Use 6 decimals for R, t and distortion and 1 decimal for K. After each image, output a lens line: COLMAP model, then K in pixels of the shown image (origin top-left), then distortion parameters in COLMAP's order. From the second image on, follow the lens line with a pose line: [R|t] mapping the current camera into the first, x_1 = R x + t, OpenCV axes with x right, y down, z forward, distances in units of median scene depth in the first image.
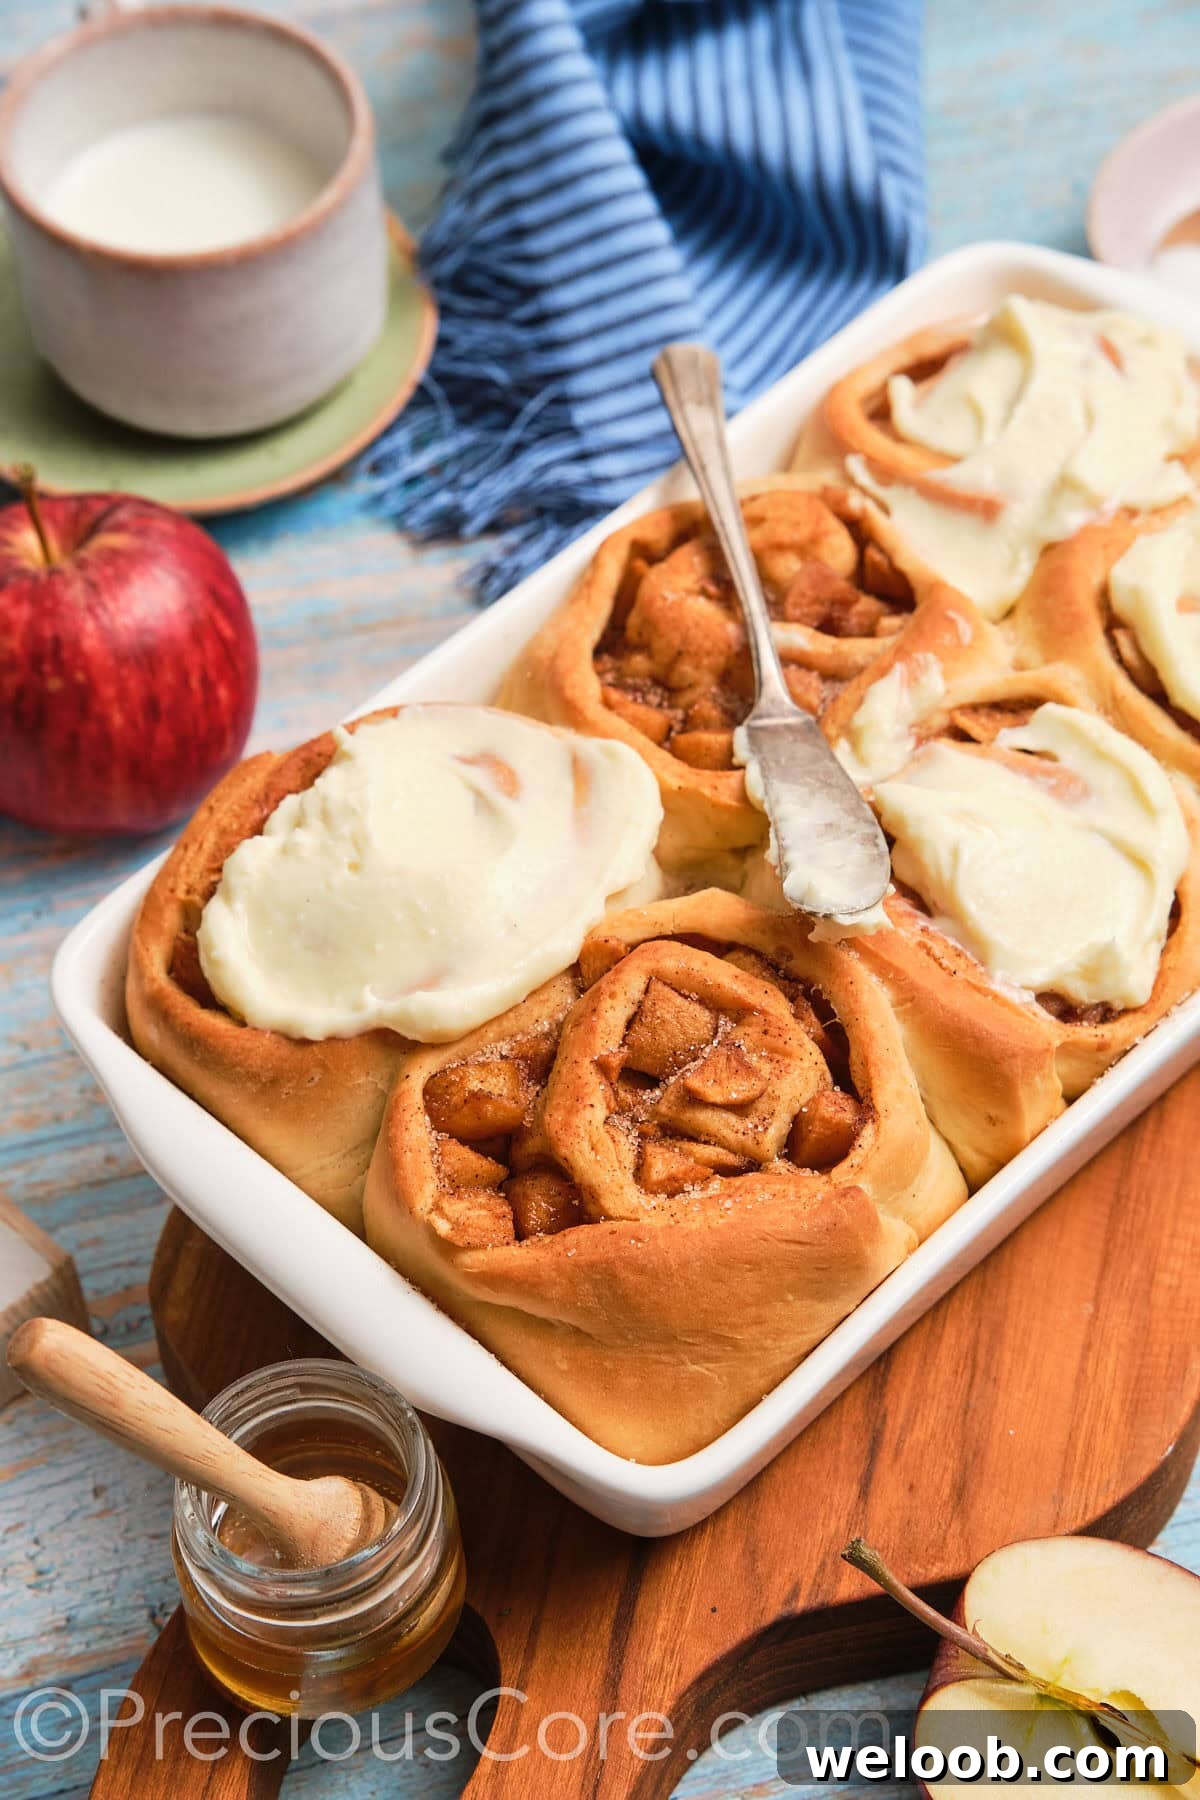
lens RADIAL K [[3879.2, 0, 600.0], [0, 3879.2, 900.0], [0, 0, 1]] dist [0.522932, 1.838835]
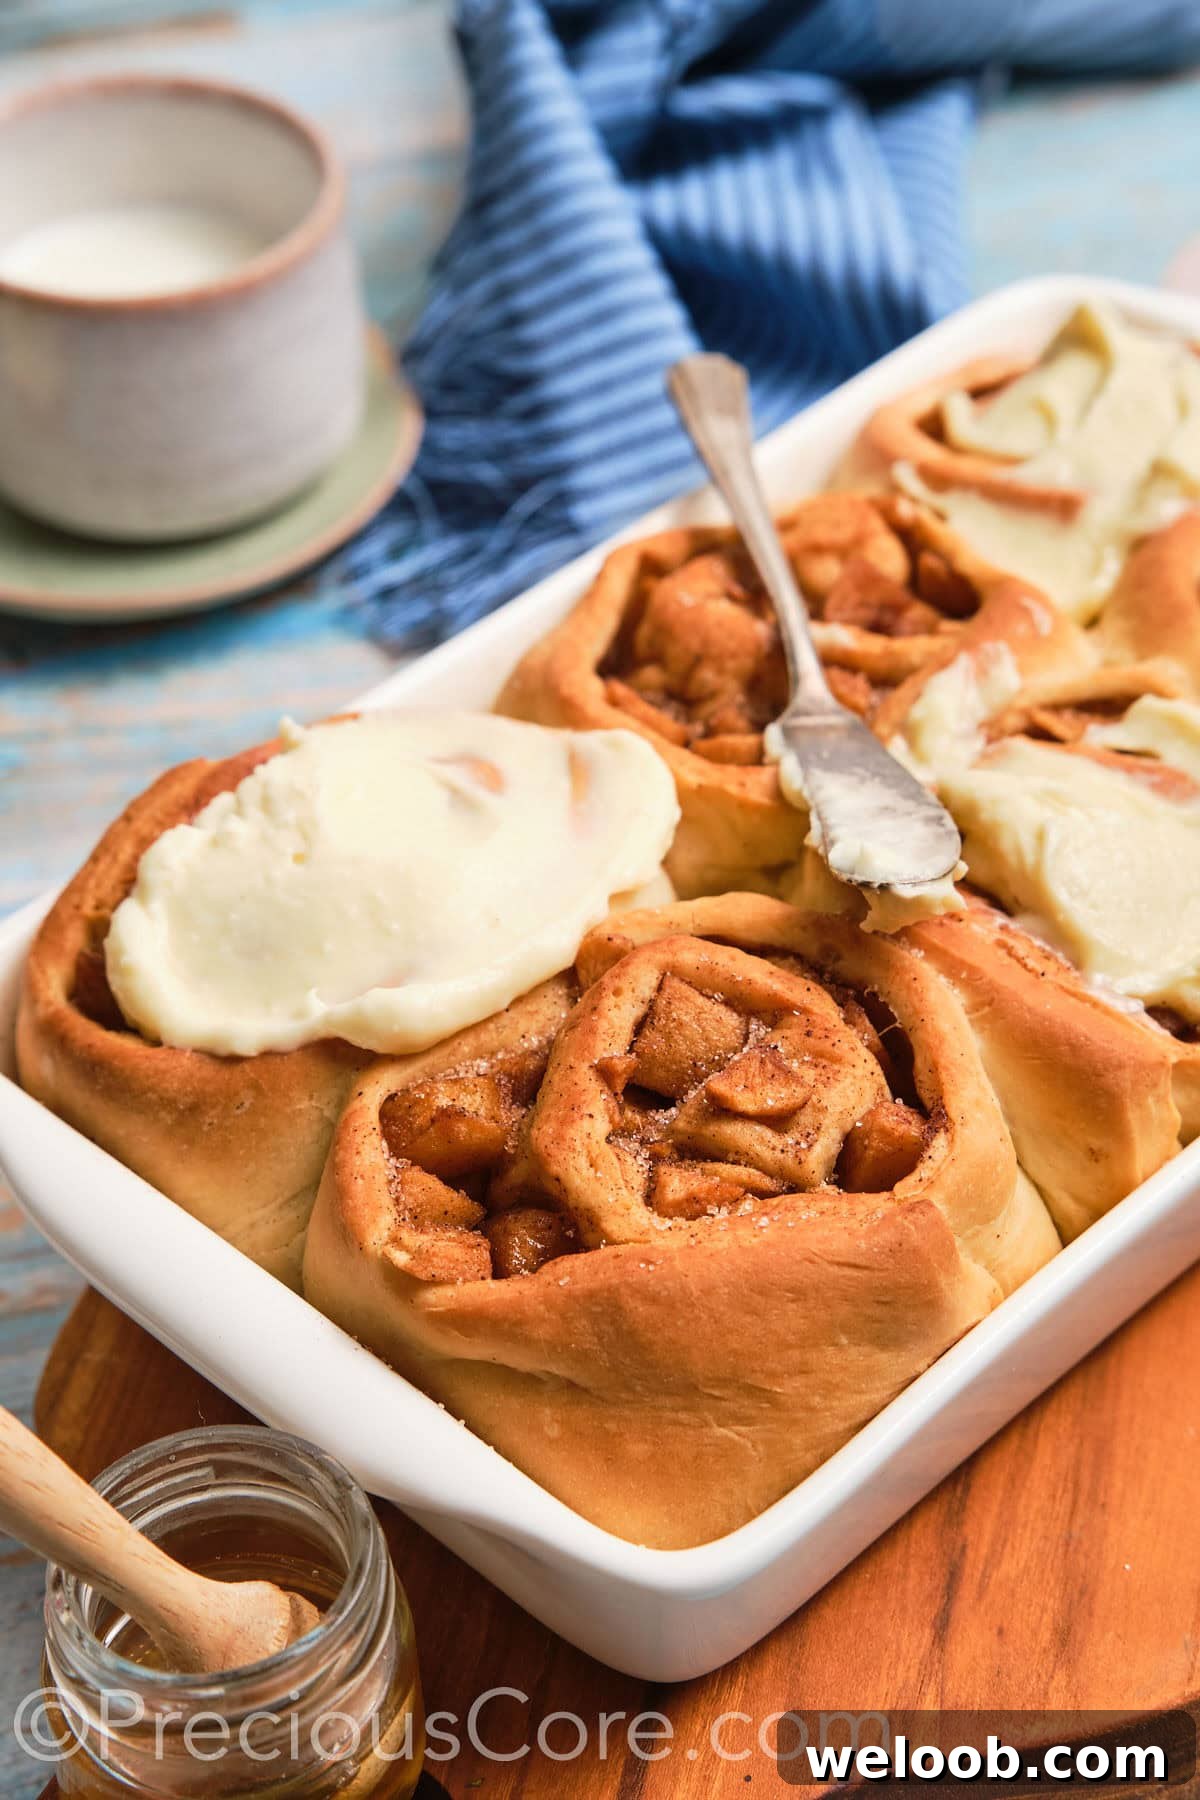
lens RADIAL K [[3879.2, 0, 600.0], [0, 3879.2, 900.0], [0, 0, 1]] dist [0.522932, 1.838835]
pose [[0.999995, 0.002492, -0.002082, 0.001261], [-0.002802, 0.986274, -0.165091, 0.136347], [0.001642, 0.165096, 0.986276, 0.201833]]
